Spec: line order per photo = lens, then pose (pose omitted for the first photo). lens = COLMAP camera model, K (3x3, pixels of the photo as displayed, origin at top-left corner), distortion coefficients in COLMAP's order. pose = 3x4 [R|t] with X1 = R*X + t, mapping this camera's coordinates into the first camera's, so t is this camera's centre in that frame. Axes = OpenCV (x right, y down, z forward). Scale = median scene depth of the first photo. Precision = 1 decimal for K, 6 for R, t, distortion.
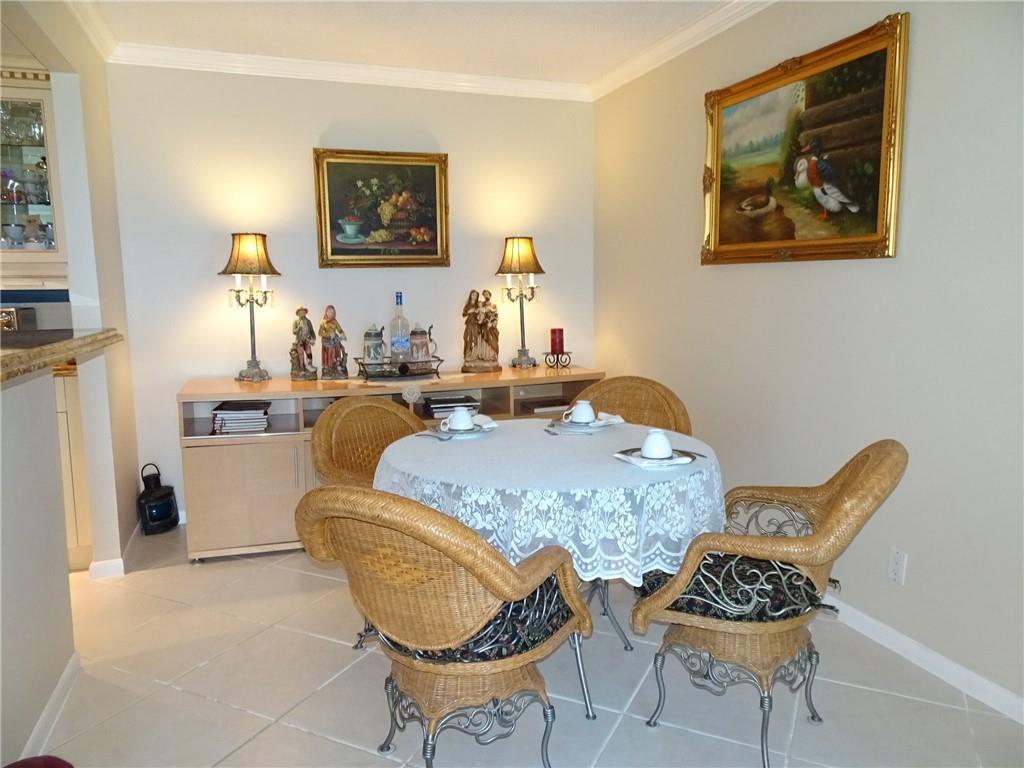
lens RADIAL K [[738.5, 0, 512.2], [0, 738.5, 379.9], [0, 0, 1]] dist [0.015077, -0.008361]
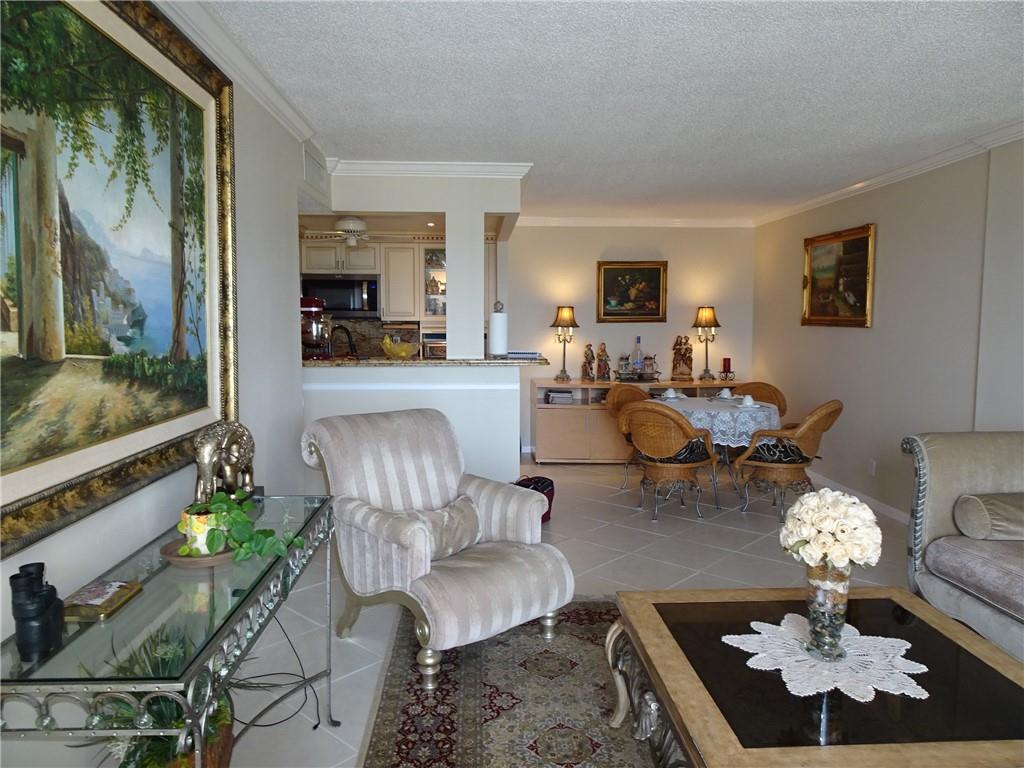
lens RADIAL K [[738.5, 0, 516.0], [0, 738.5, 389.9], [0, 0, 1]] dist [0.015077, -0.008361]
pose [[0.962429, 0.036703, -0.269042, 0.058564], [-0.045344, 0.998634, -0.025971, 0.082189], [0.267721, 0.037195, 0.962778, -0.909594]]
